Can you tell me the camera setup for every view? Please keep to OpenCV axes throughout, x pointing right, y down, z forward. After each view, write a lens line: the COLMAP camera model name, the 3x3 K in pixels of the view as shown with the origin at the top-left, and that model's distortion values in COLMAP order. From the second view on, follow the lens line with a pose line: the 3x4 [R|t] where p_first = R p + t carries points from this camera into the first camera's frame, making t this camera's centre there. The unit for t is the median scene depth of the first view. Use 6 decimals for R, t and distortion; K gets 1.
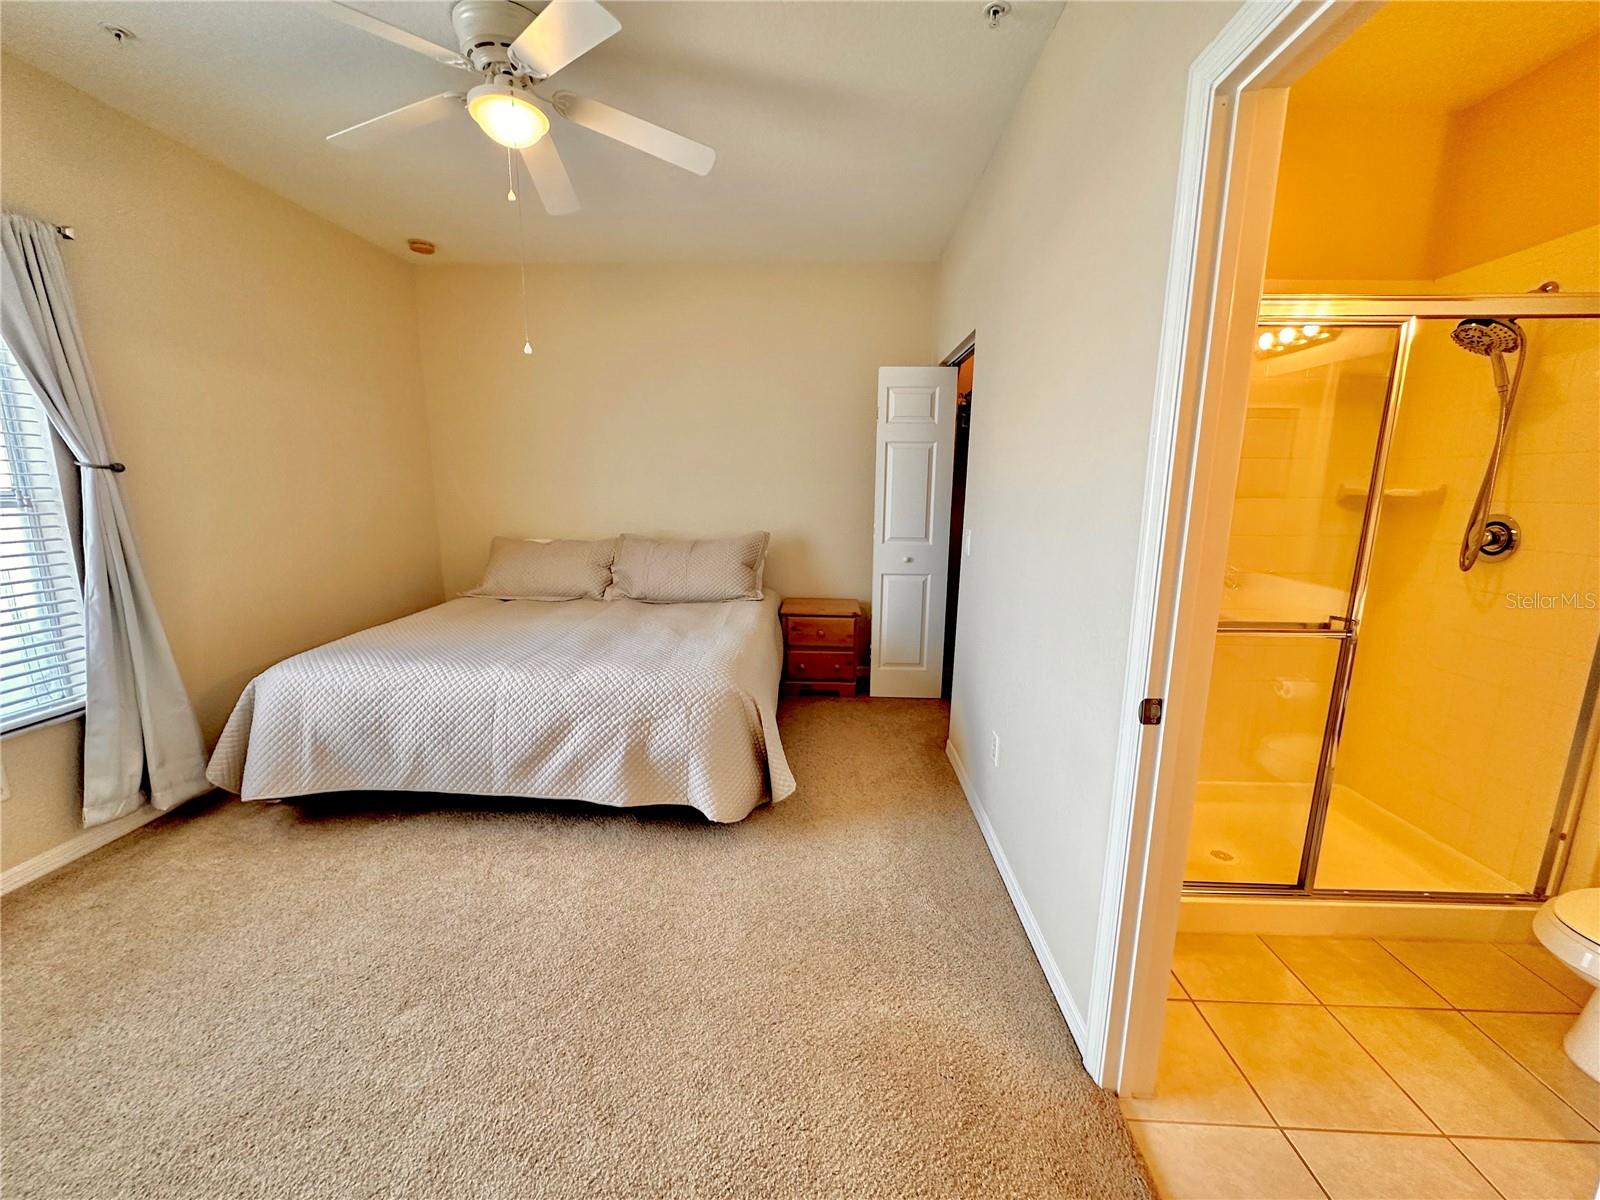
lens RADIAL K [[639.6, 0, 800.0], [0, 639.6, 600.0], [0, 0, 1]] dist [-0.002199, 0.000456]
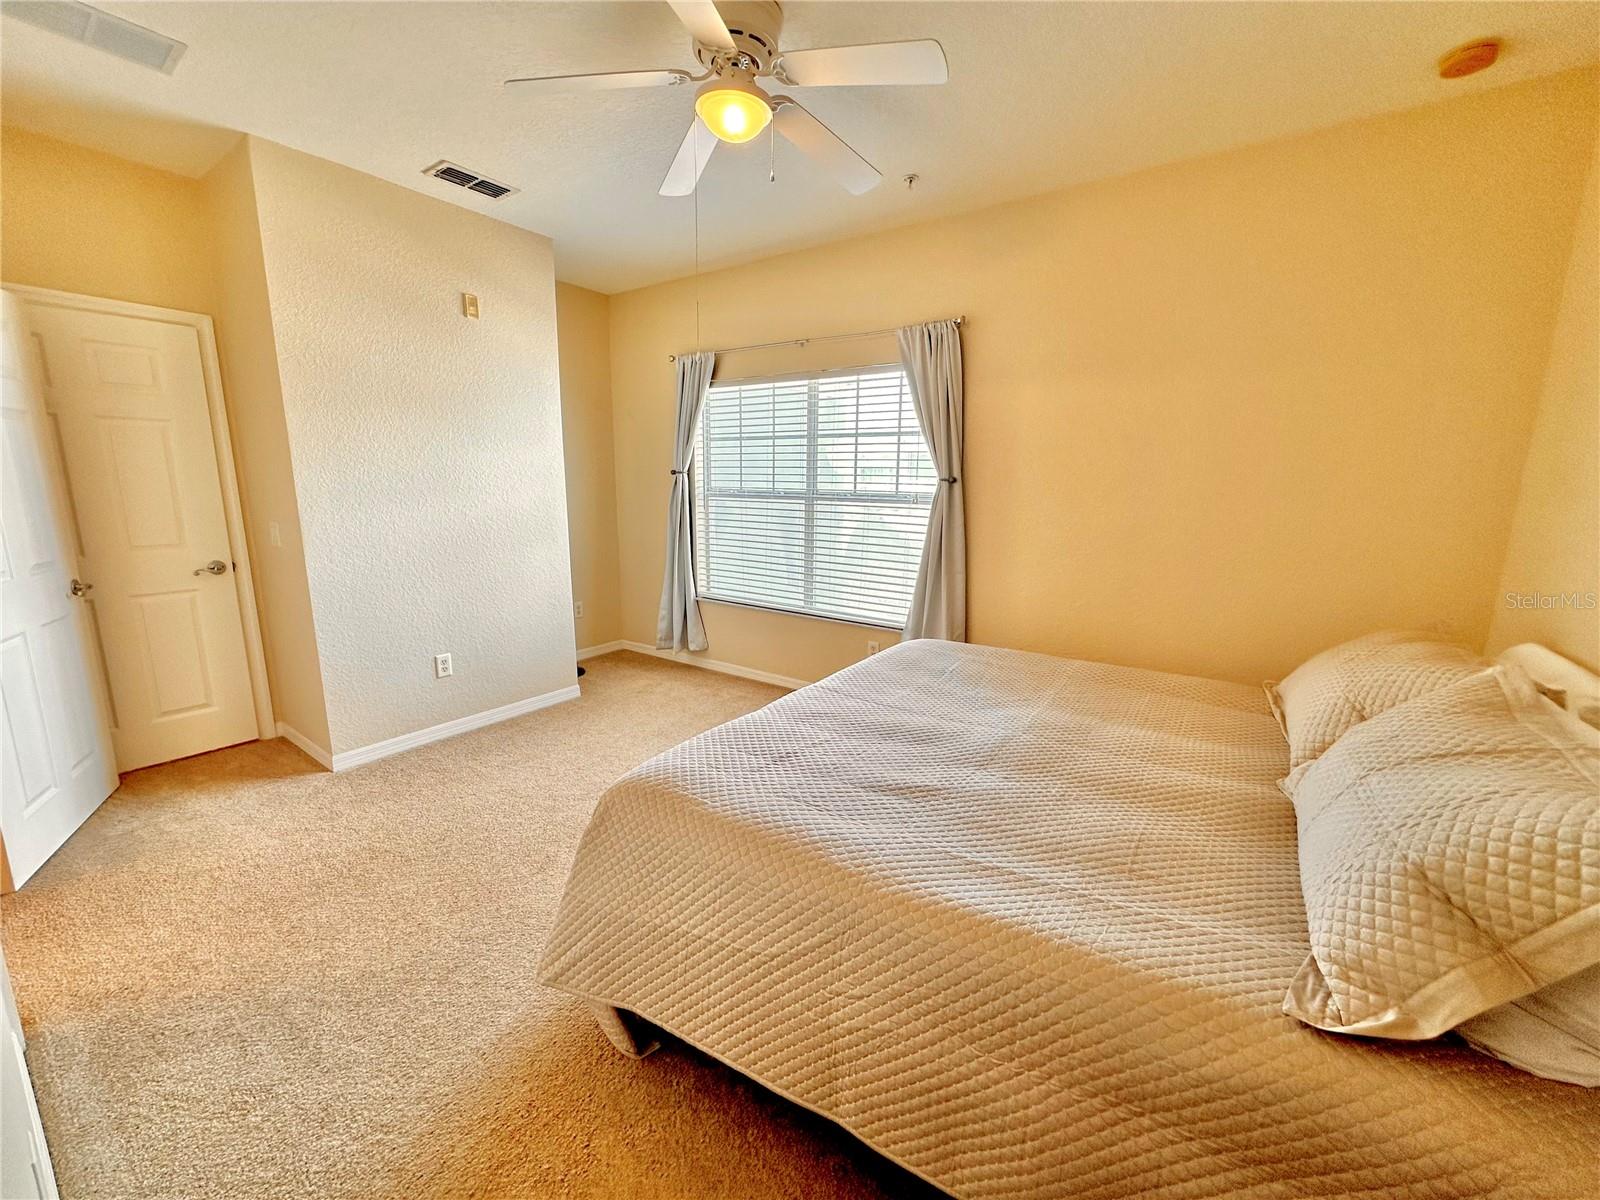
lens RADIAL K [[627.2, 0, 825.4], [0, 627.2, 602.6], [0, 0, 1]] dist [-0.001675, 0.000069]
pose [[-0.528940, 0.128252, -0.838913, 0.273072], [-0.186590, 0.946752, 0.262384, -0.241602], [0.827893, 0.295318, -0.476844, 1.398411]]
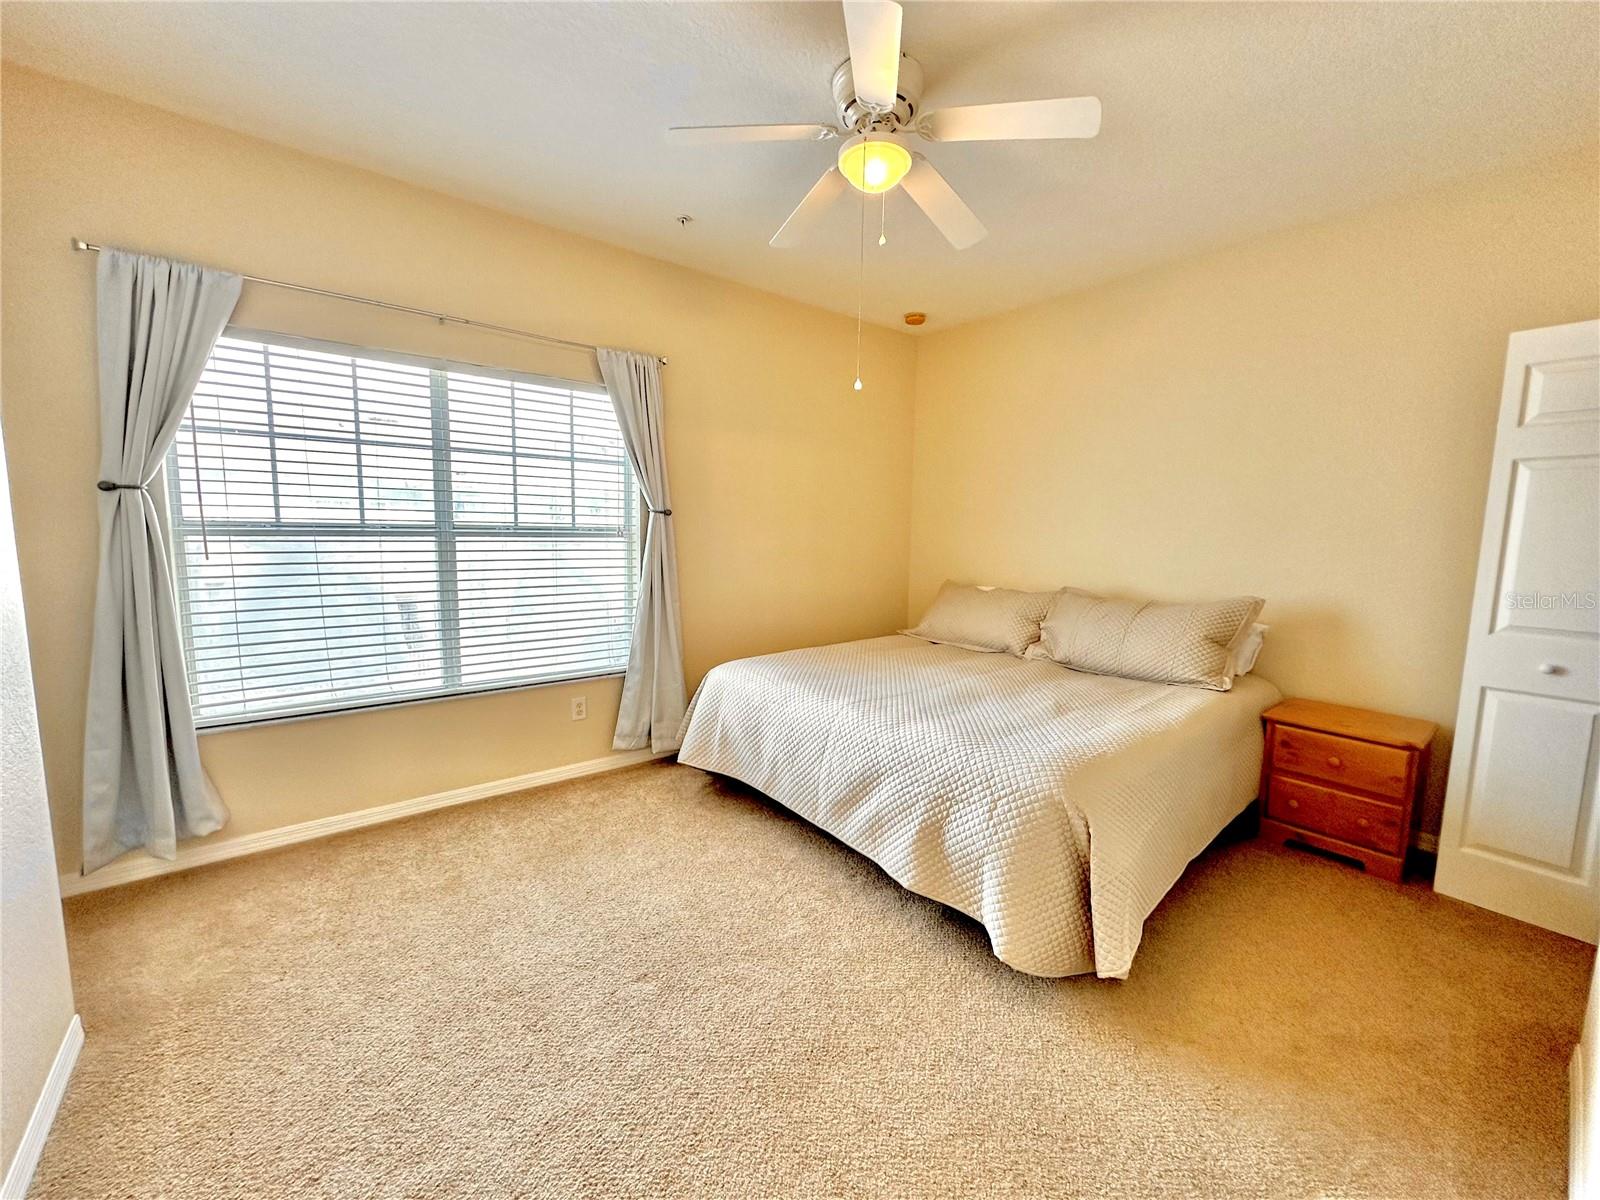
lens RADIAL K [[639.6, 0, 800.0], [0, 639.6, 600.0], [0, 0, 1]] dist [-0.002199, 0.000456]
pose [[0.659097, 0.086785, -0.747034, 0.227455], [-0.150339, 0.988474, -0.017809, -0.025825], [0.736878, 0.124046, 0.664547, 0.253093]]
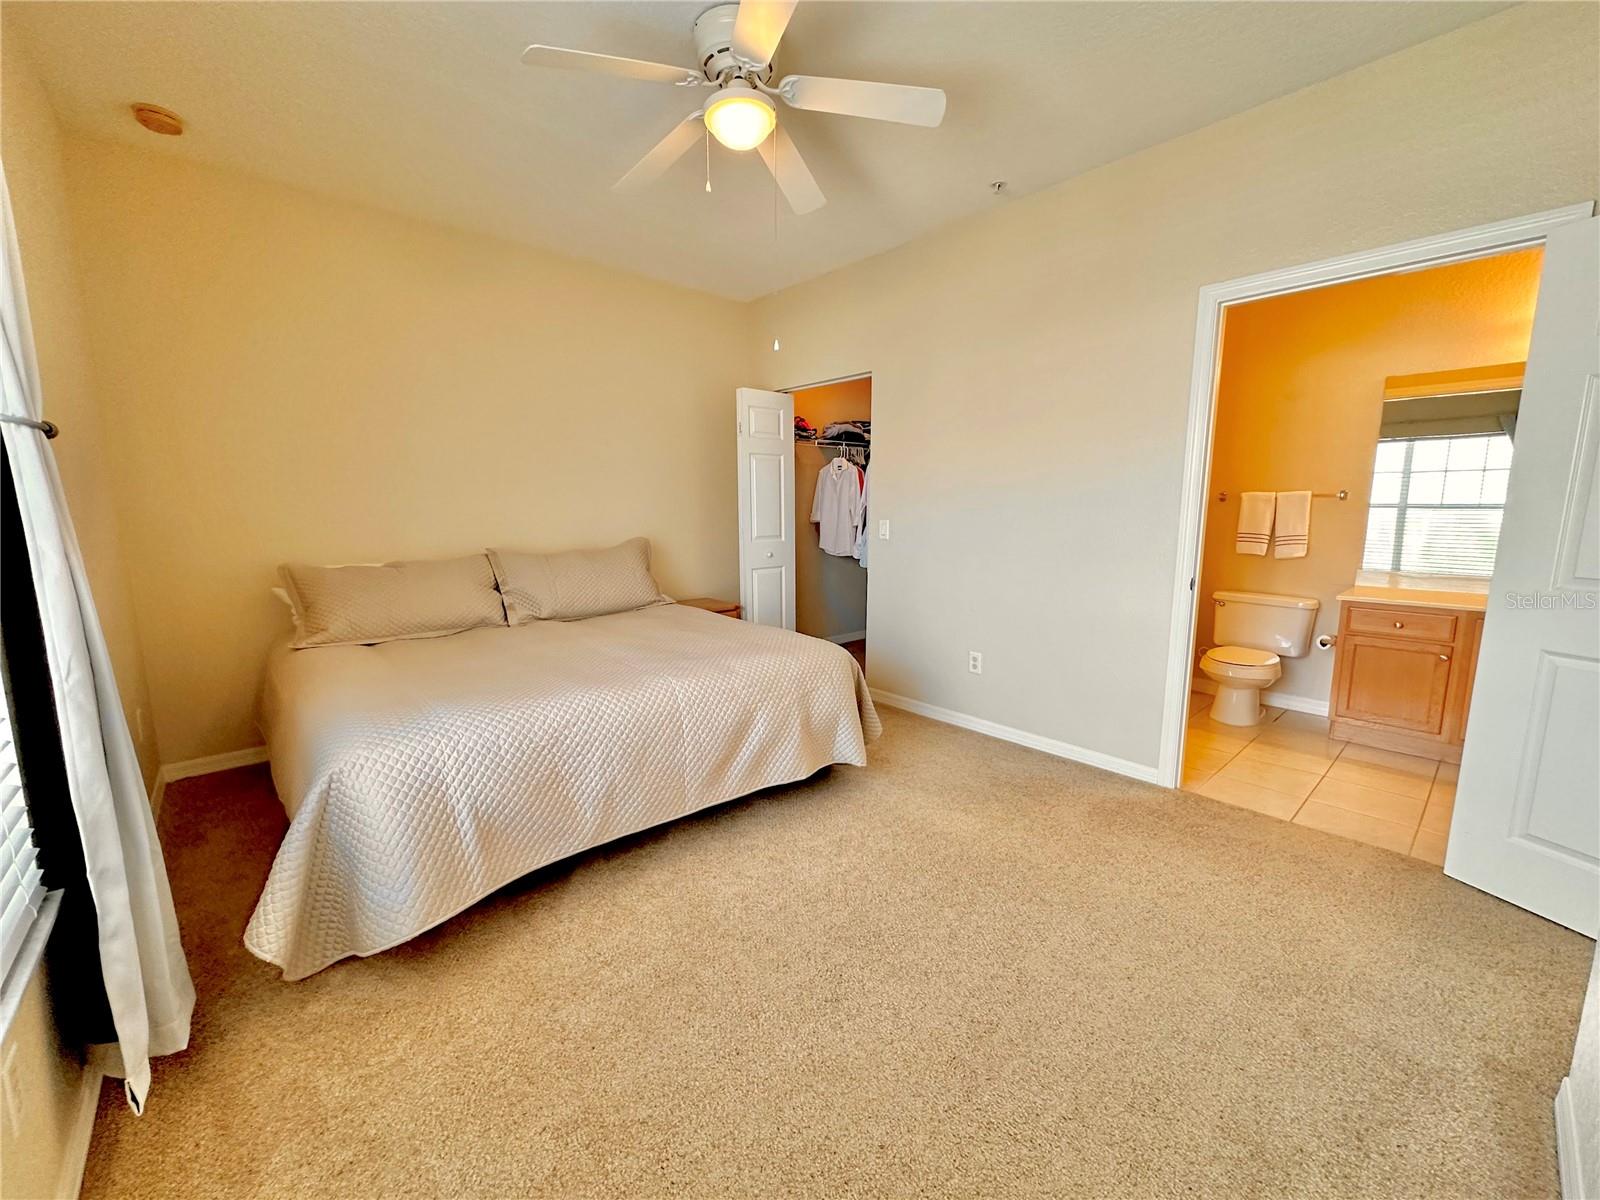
lens RADIAL K [[639.6, 0, 800.0], [0, 639.6, 600.0], [0, 0, 1]] dist [-0.002199, 0.000456]
pose [[0.716827, -0.112298, 0.688148, -0.935529], [0.137087, 0.990380, 0.018819, 0.005713], [-0.683642, 0.080846, 0.725326, 0.195086]]
